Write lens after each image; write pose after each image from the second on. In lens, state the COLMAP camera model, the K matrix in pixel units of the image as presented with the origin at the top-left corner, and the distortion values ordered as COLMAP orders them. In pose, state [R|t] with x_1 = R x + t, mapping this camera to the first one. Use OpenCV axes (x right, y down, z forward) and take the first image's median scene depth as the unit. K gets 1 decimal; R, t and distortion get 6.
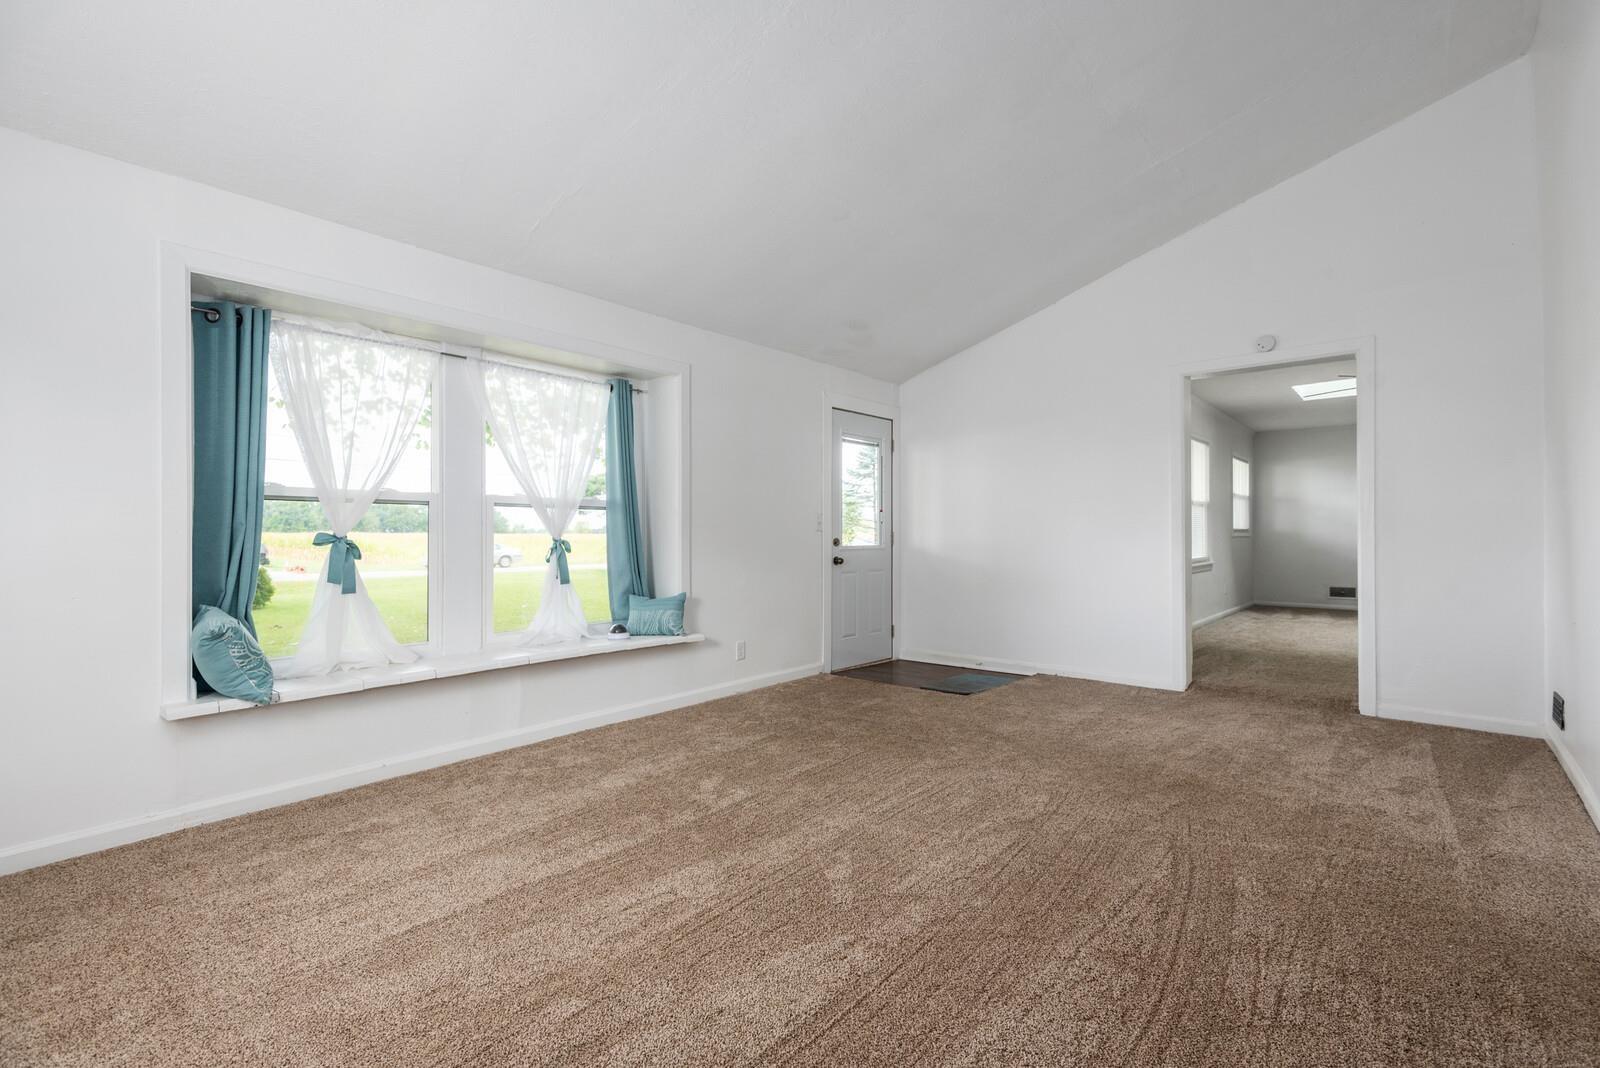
lens RADIAL K [[709.6, 0, 800.0], [0, 709.6, 534.0], [0, 0, 1]] dist [0.000374, 0.000164]
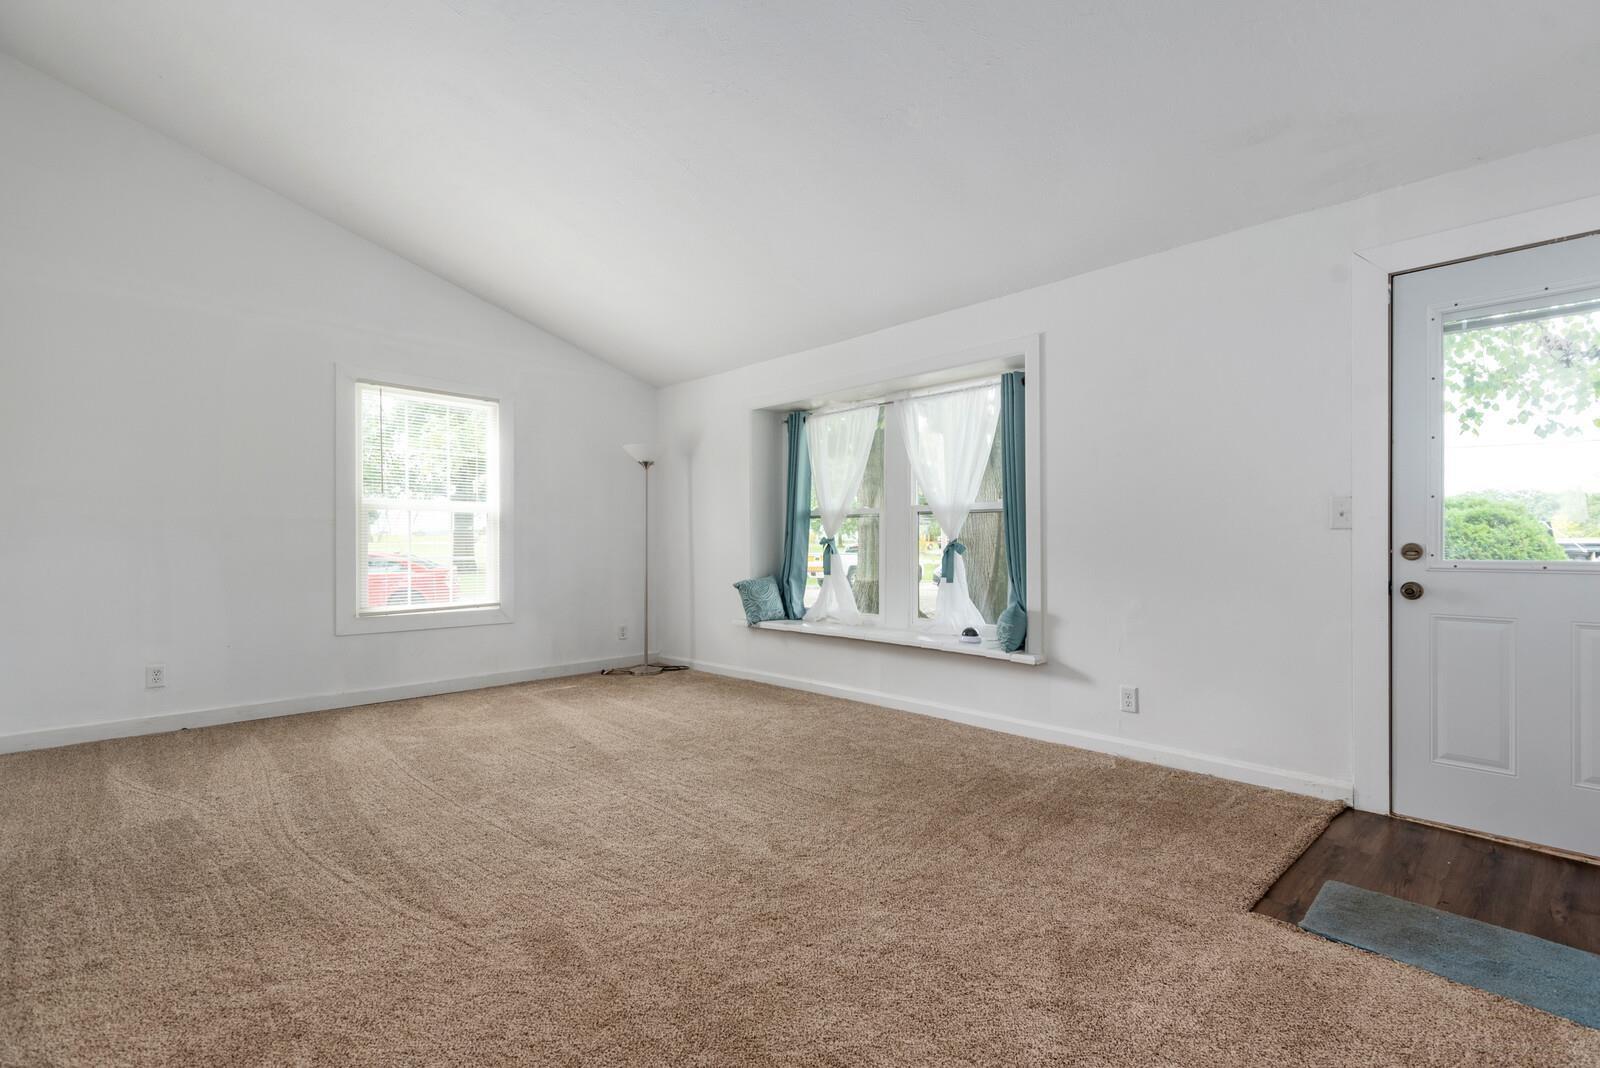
lens RADIAL K [[709.6, 0, 800.0], [0, 709.6, 534.0], [0, 0, 1]] dist [0.000374, 0.000164]
pose [[-0.082658, -0.004434, -0.996568, 0.817033], [0.005239, 0.999974, -0.004884, -0.000472], [0.996564, -0.005625, -0.082633, 0.906101]]
